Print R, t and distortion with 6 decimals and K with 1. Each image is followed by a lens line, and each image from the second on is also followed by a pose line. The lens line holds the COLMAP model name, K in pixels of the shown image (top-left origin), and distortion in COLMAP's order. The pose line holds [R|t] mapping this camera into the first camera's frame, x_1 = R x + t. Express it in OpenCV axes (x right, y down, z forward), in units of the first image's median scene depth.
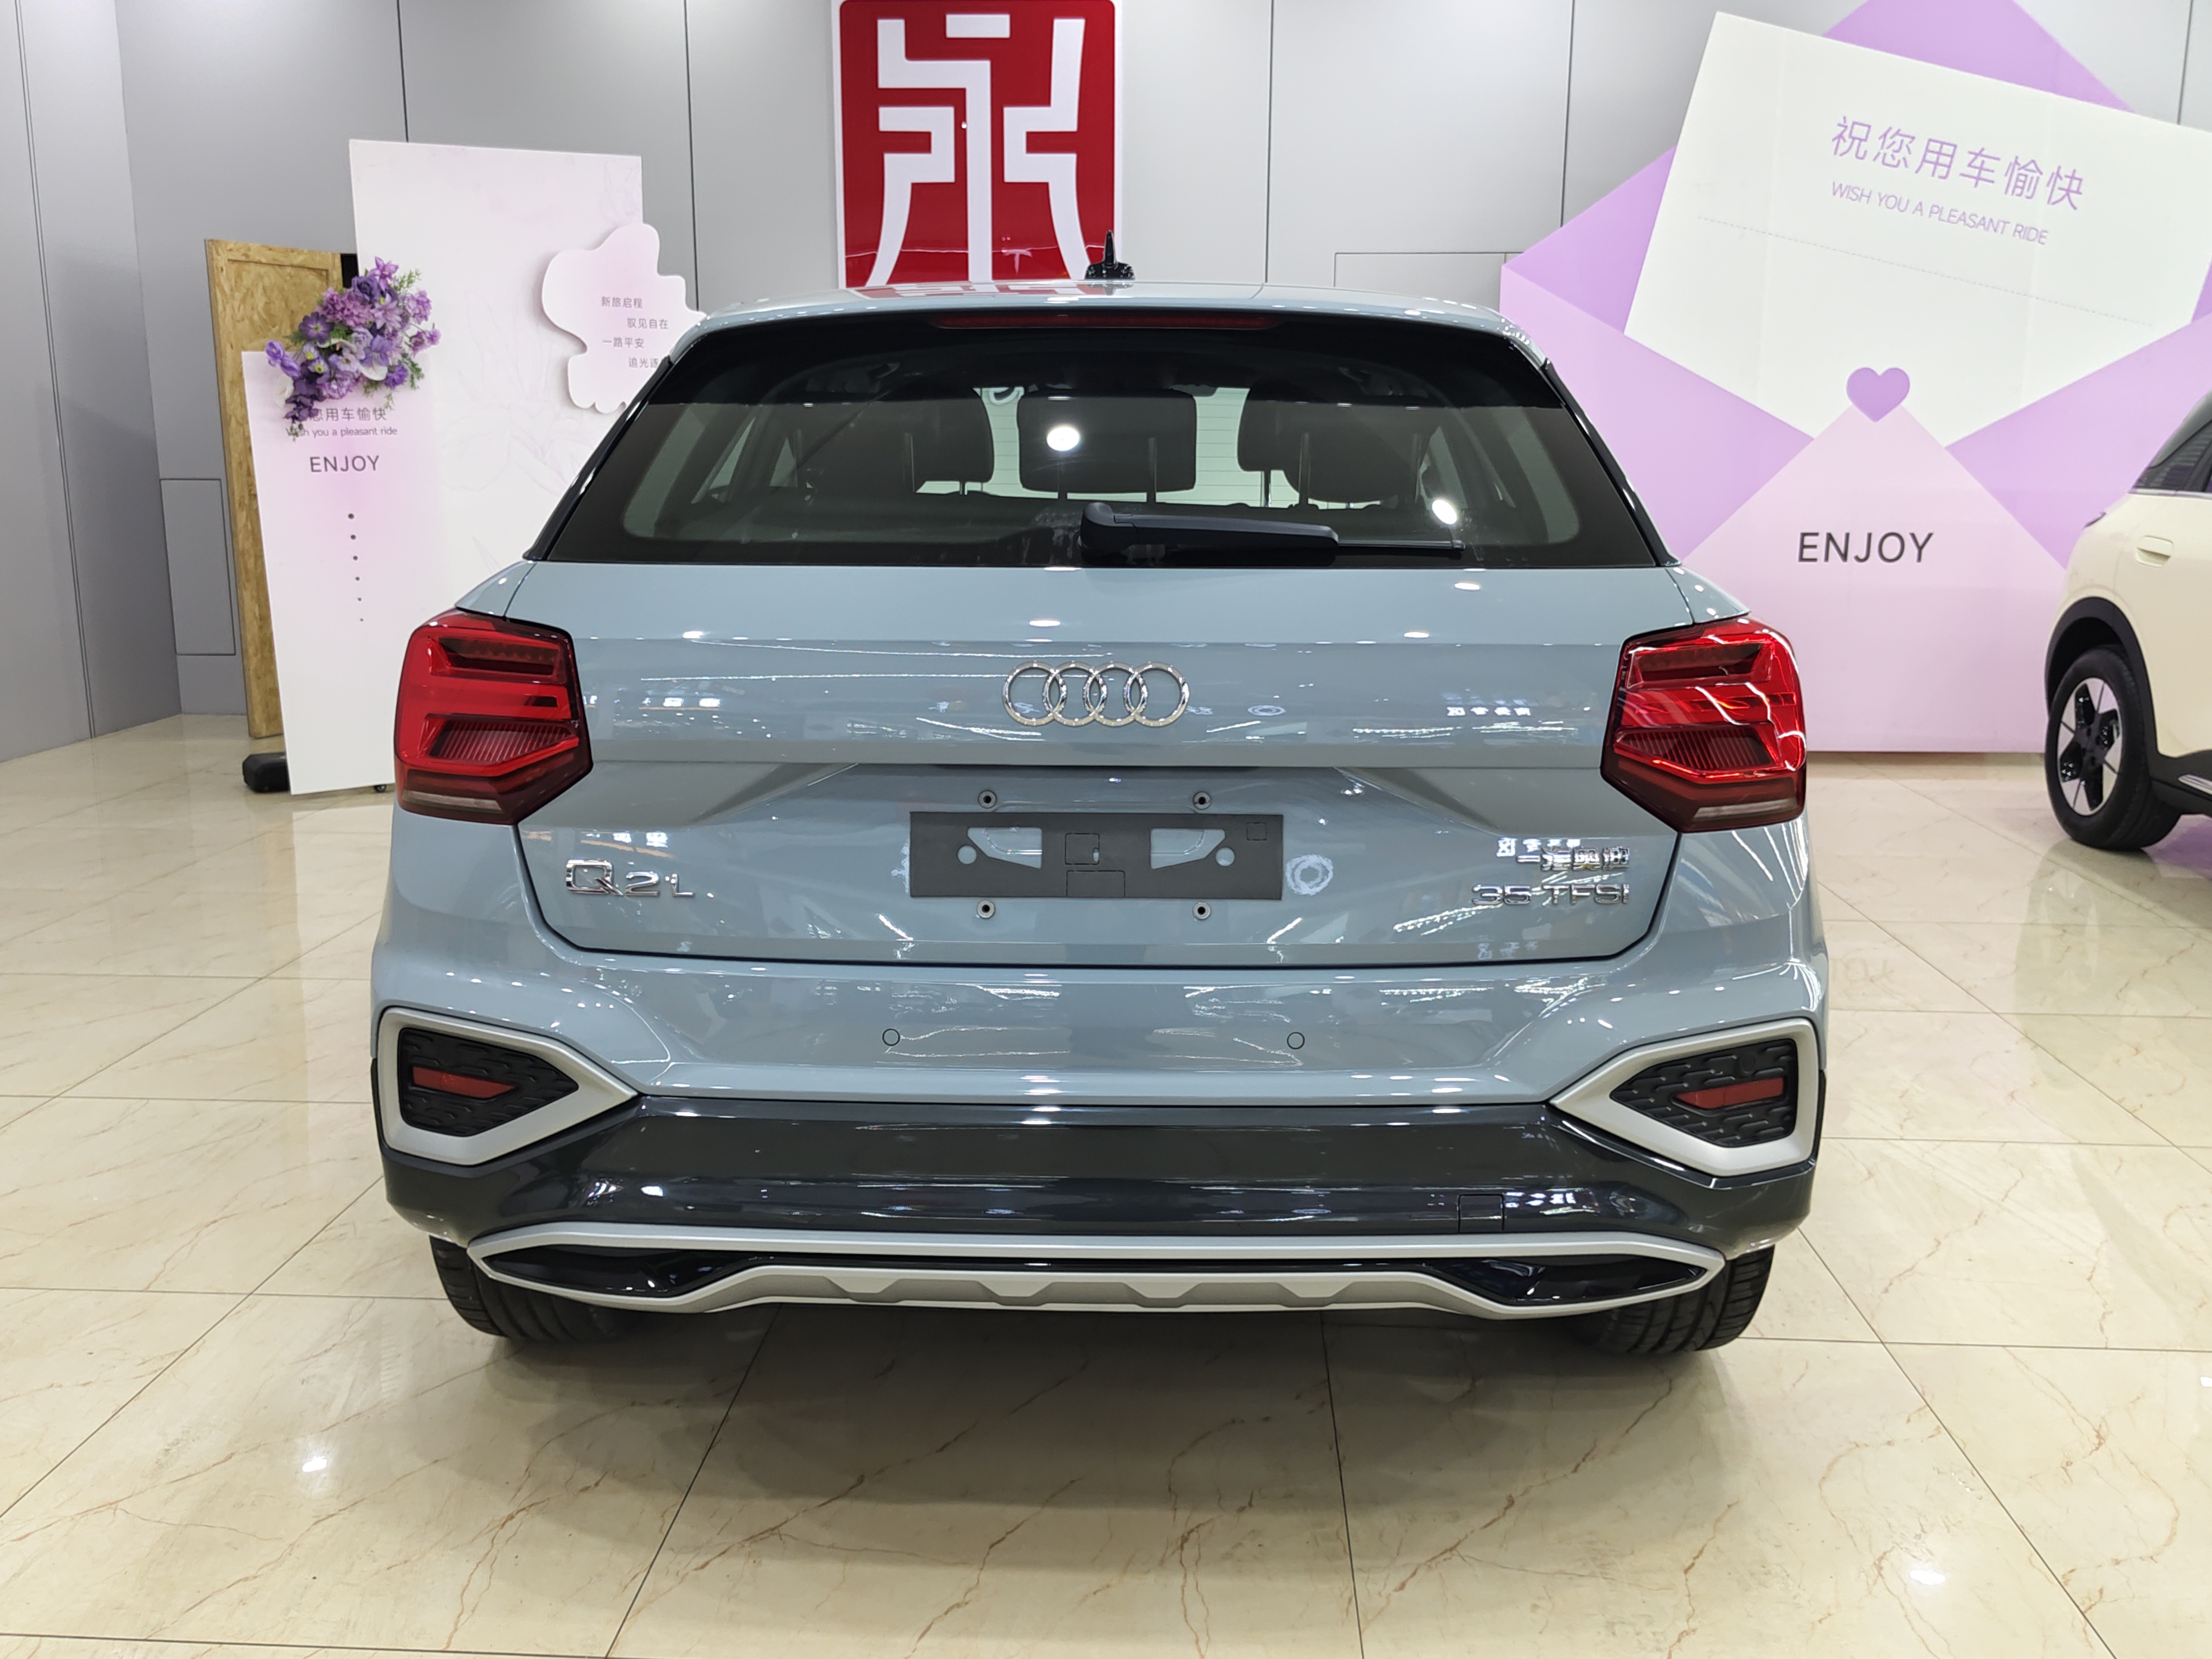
lens RADIAL K [[1880.6, 0, 1086.0], [0, 1880.6, 788.3], [0, 0, 1]] dist [0.042869, -0.057743]
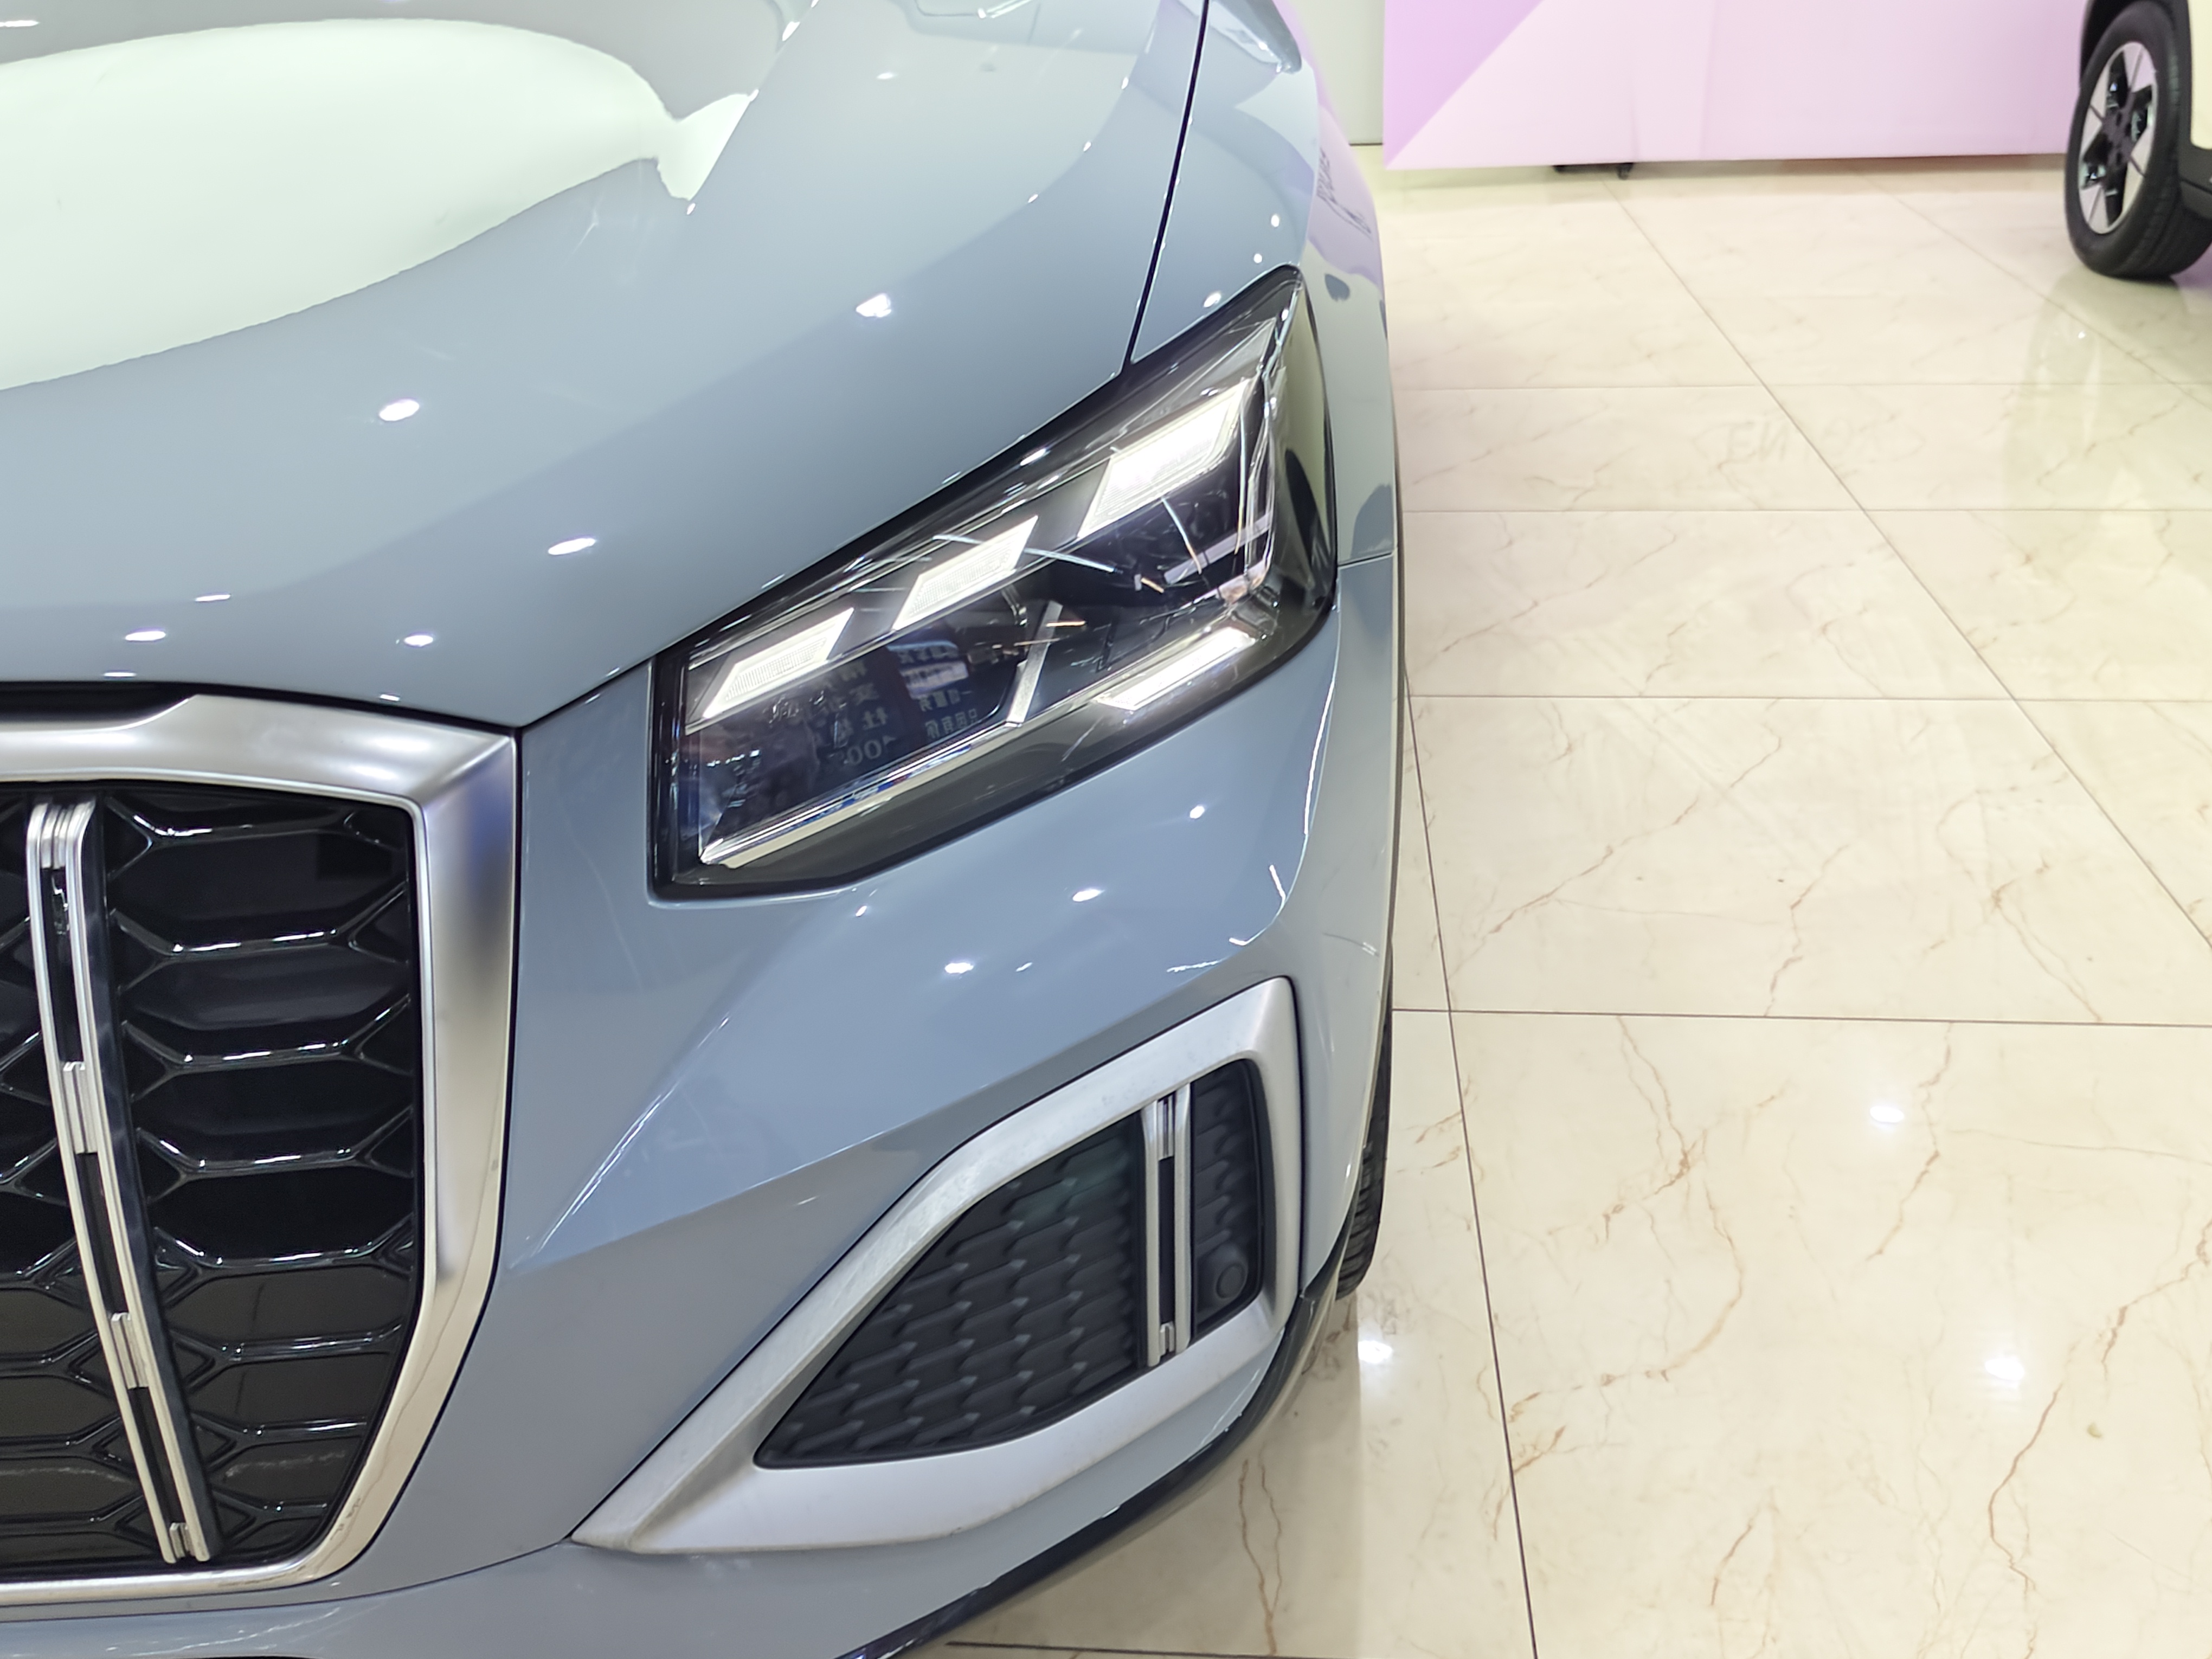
lens RADIAL K [[2001.0, 0, 1107.4], [0, 2001.0, 819.3], [0, 0, 1]] dist [0.044610, -0.056277]
pose [[0.999450, -0.012941, -0.030541, 0.136030], [0.020954, 0.960091, 0.278901, 0.005235], [0.025712, -0.279388, 0.959834, 0.127695]]
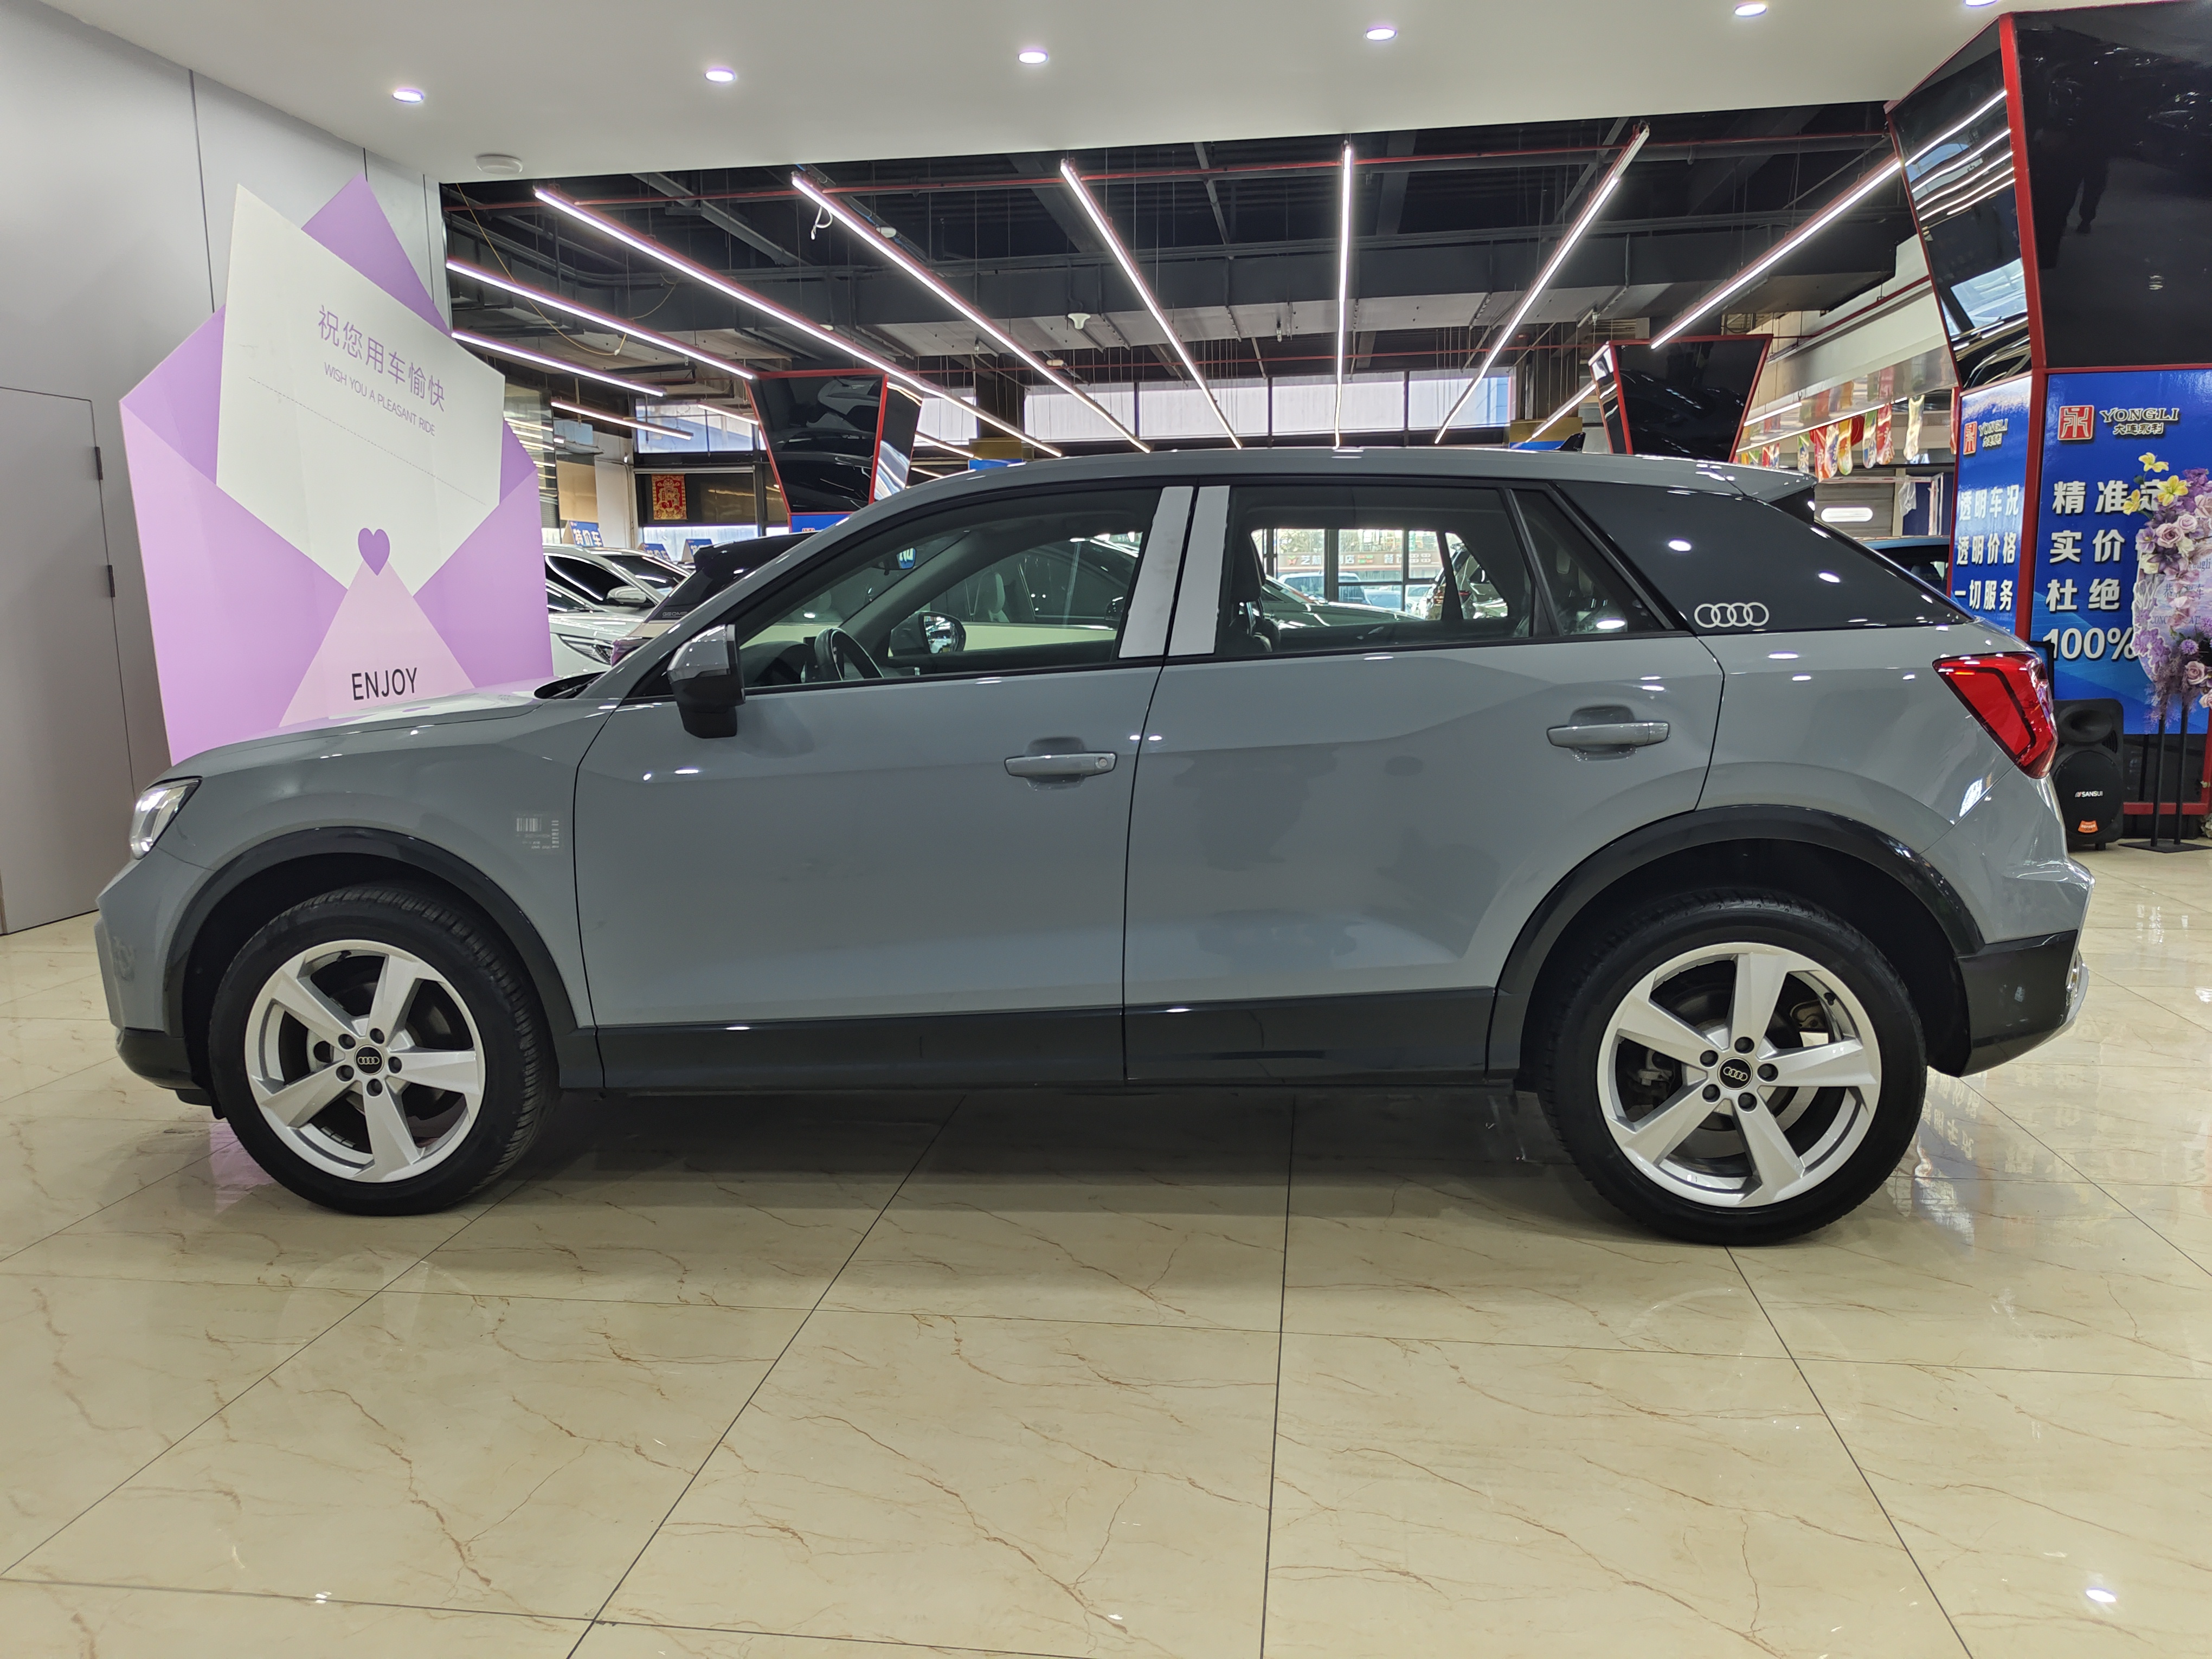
lens RADIAL K [[1546.0, 0, 1122.9], [0, 1546.0, 800.5], [0, 0, 1]] dist [0.041012, -0.049423]
pose [[0.053741, -0.140945, 0.988558, -0.568353], [0.211331, 0.969169, 0.126693, -0.093503], [-0.975936, 0.202104, 0.081870, 0.559140]]
